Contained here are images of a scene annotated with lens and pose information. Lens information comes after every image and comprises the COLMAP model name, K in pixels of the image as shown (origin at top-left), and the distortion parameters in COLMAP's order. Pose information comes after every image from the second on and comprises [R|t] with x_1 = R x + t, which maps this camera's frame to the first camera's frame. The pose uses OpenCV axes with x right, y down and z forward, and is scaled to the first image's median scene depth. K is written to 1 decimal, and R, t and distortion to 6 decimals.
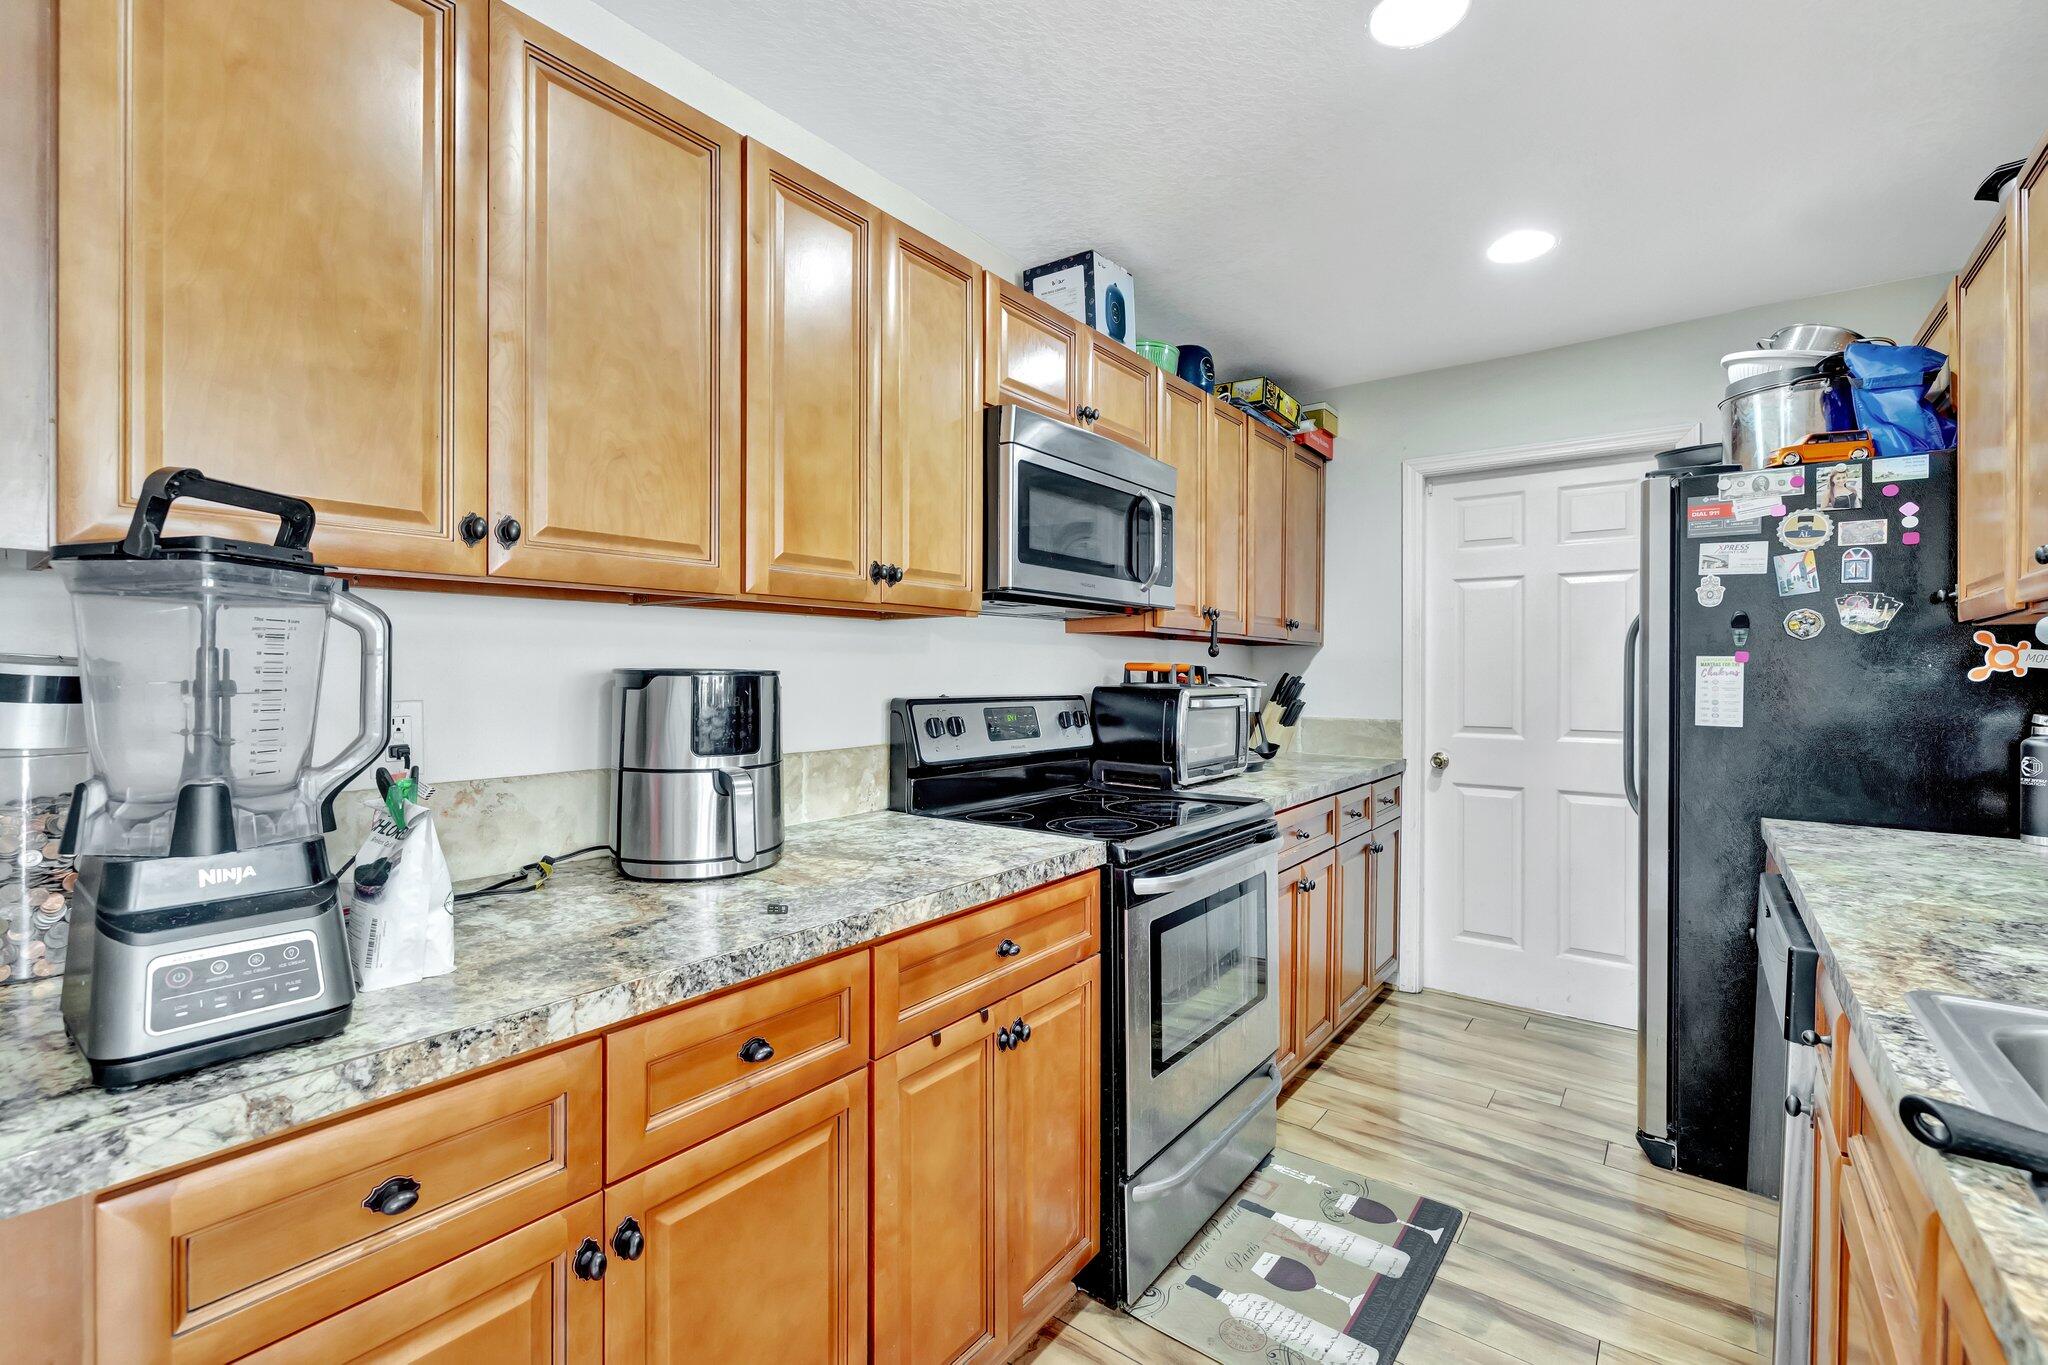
lens RADIAL K [[871.1, 0, 1023.3], [0, 871.1, 679.6], [0, 0, 1]] dist [-0.002597, -0.000047]
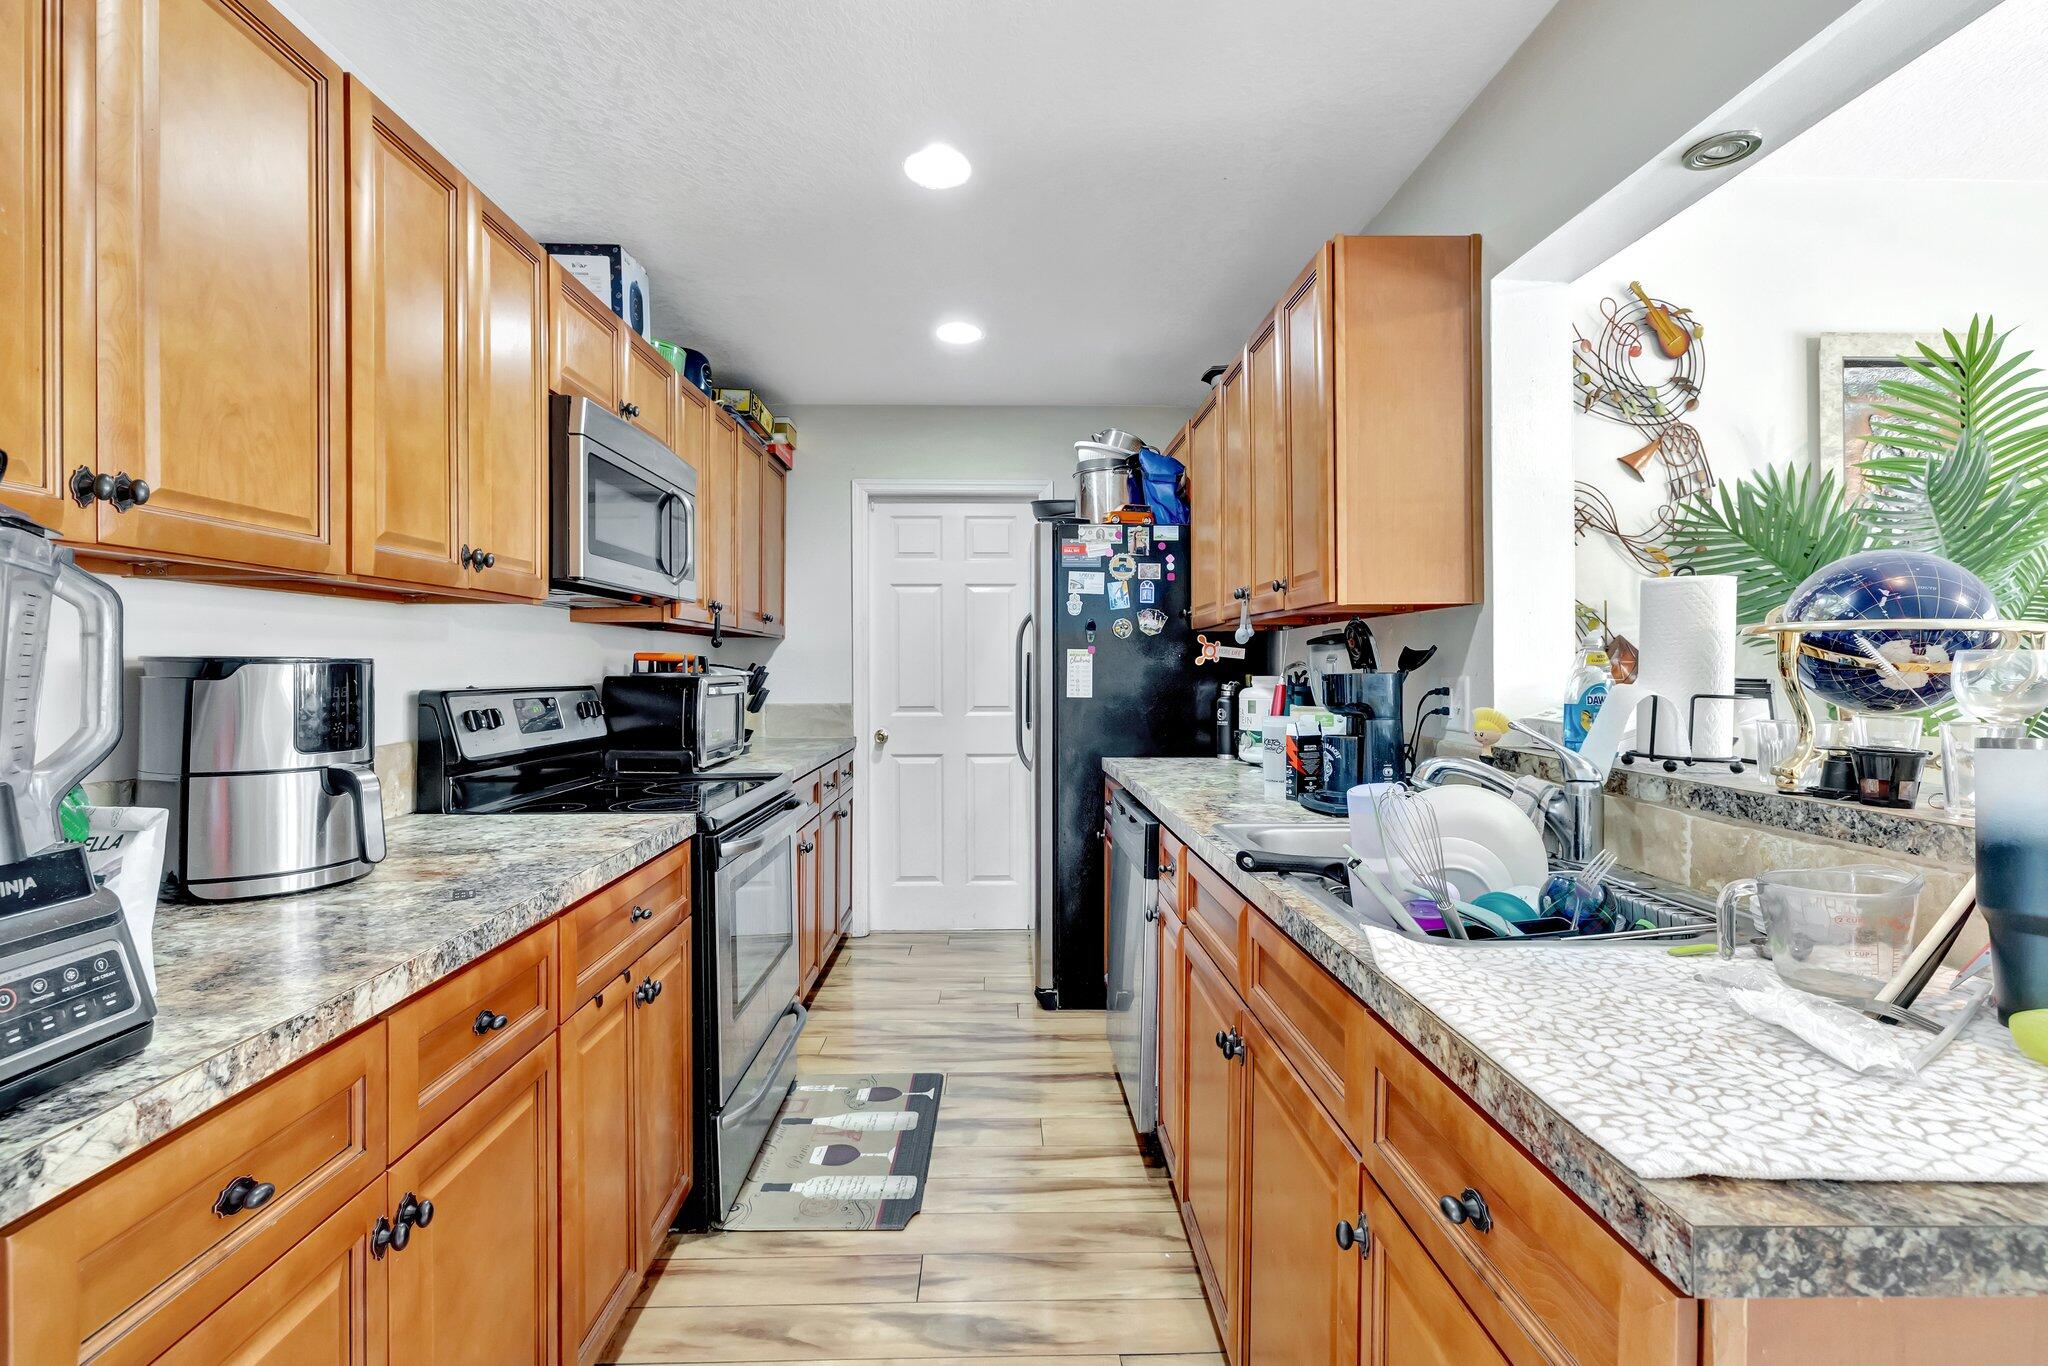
lens RADIAL K [[901.4, 0, 1024.0], [0, 901.4, 683.0], [0, 0, 1]] dist [-0.002363, 0.000052]
pose [[0.773082, -0.018170, 0.634046, -0.254977], [0.010938, 0.999823, 0.015315, 0.006191], [-0.634212, -0.004905, 0.773144, -0.123513]]
